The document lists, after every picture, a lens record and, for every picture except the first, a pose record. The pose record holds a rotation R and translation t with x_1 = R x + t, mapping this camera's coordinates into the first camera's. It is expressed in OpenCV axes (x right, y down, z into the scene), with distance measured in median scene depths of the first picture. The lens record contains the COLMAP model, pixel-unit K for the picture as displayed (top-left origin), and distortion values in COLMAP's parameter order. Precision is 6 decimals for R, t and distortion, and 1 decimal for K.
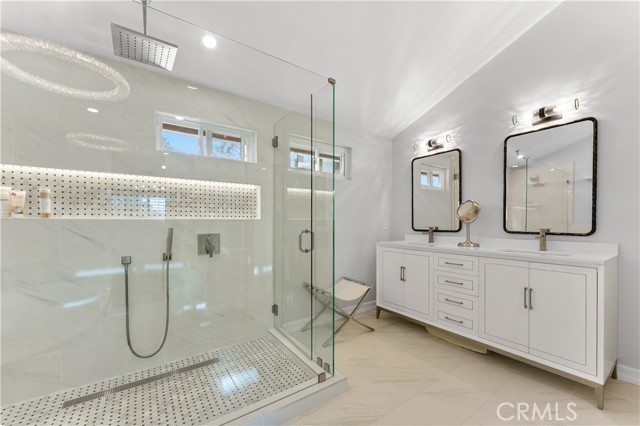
lens RADIAL K [[256.9, 0, 316.9], [0, 256.9, 223.1], [0, 0, 1]] dist [0.003404, 0.000062]
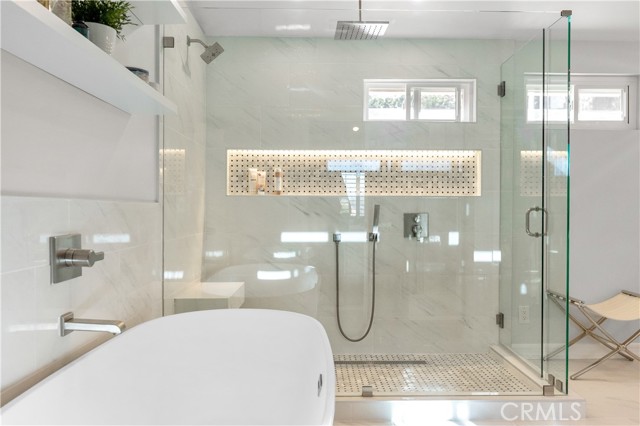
lens RADIAL K [[482.8, 0, 319.9], [0, 482.8, 213.0], [0, 0, 1]] dist [-0.016252, -0.011091]
pose [[0.829224, 0.005786, -0.558887, 0.206051], [-0.006919, 0.999976, 0.000087, 0.044889], [0.558874, 0.003795, 0.829244, -0.496128]]
